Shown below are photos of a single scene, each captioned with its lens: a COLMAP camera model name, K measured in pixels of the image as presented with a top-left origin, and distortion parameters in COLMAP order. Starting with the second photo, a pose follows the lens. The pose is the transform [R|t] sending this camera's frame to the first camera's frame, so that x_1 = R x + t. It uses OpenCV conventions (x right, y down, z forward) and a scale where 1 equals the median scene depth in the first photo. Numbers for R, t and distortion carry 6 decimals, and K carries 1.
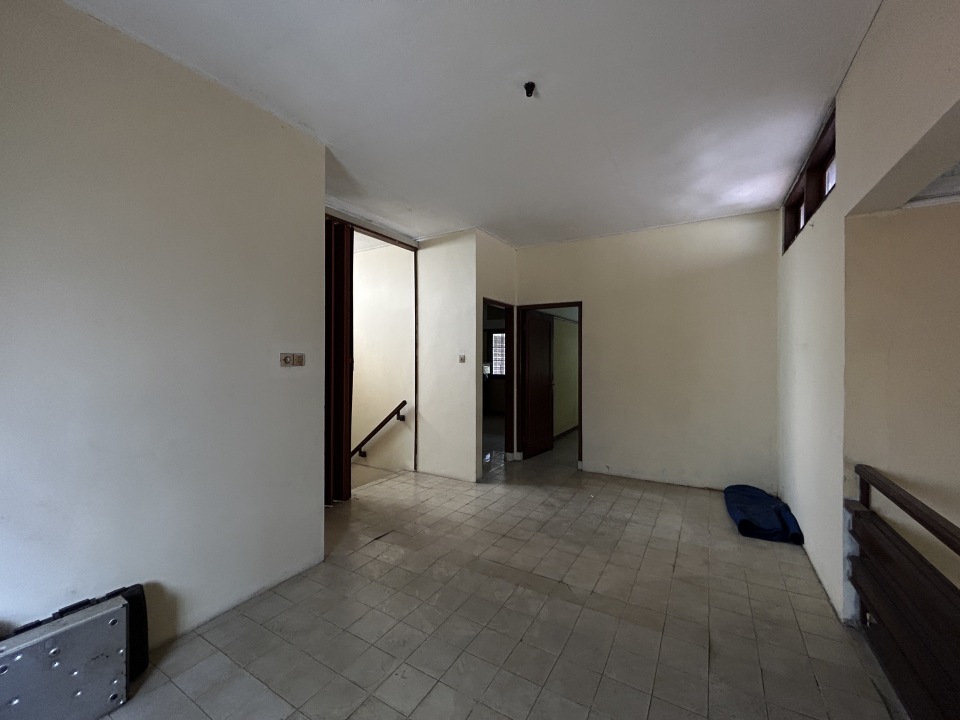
lens RADIAL K [[390.3, 0, 479.1], [0, 390.3, 360.0], [0, 0, 1]] dist [-0.003295, 0.001527]
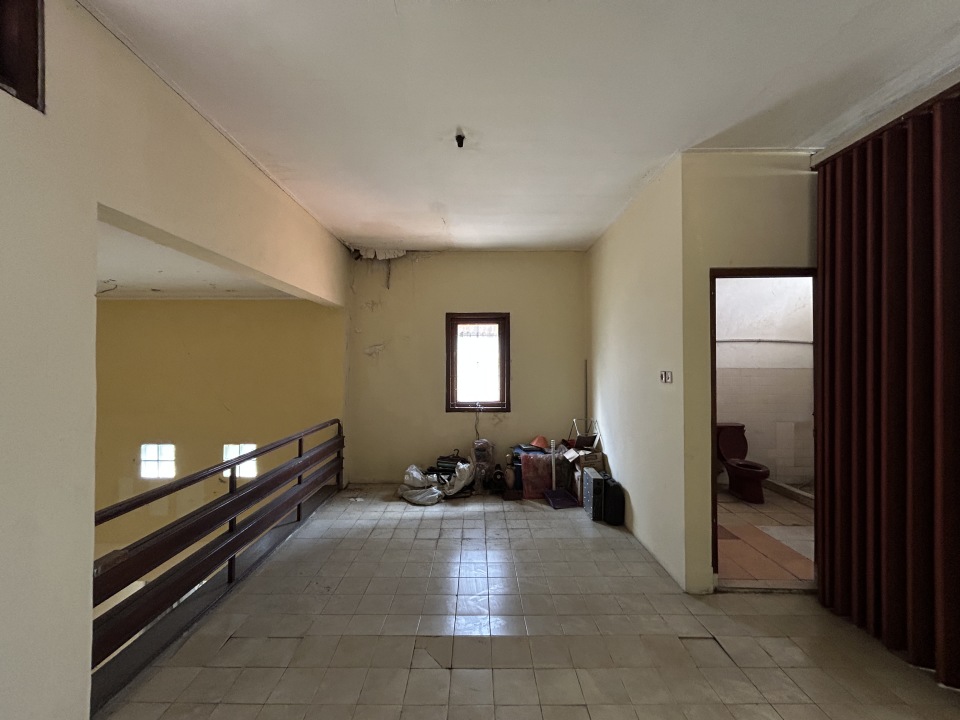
lens RADIAL K [[390.3, 0, 477.5], [0, 390.3, 361.0], [0, 0, 1]] dist [-0.003295, 0.001527]
pose [[-0.862869, 0.004631, -0.505406, 0.328048], [0.002726, 0.999986, 0.004510, -0.032395], [0.505420, 0.002513, -0.862870, 0.995914]]
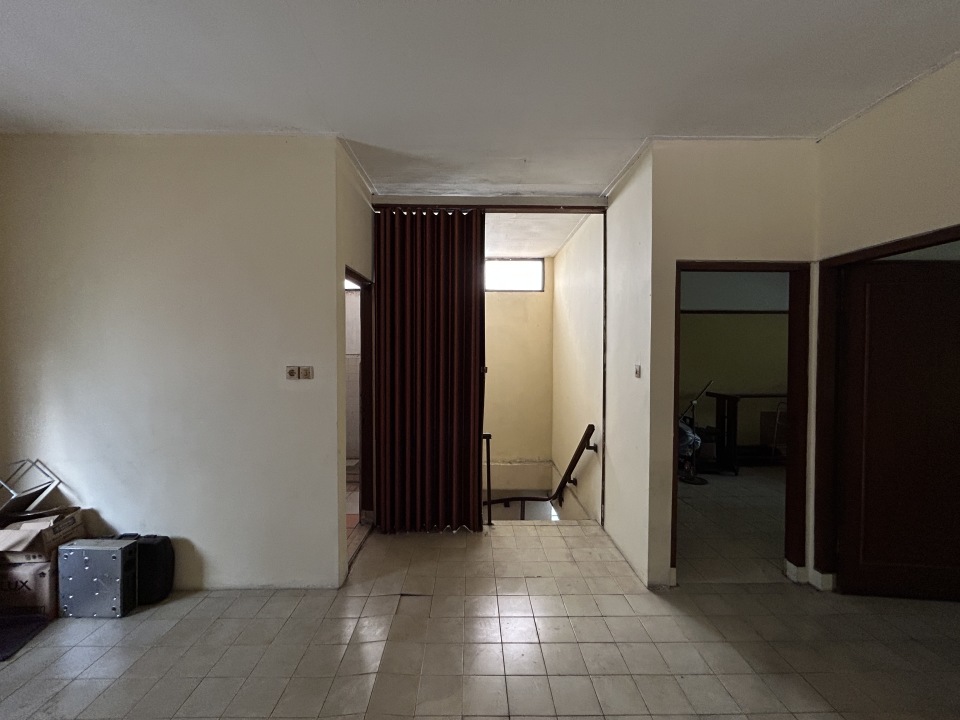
lens RADIAL K [[390.3, 0, 481.6], [0, 390.3, 358.4], [0, 0, 1]] dist [-0.003295, 0.001527]
pose [[0.525813, 0.018591, -0.850397, 0.360008], [-0.007341, 0.999823, 0.017319, -0.033820], [0.850568, -0.002864, 0.525857, 0.515106]]
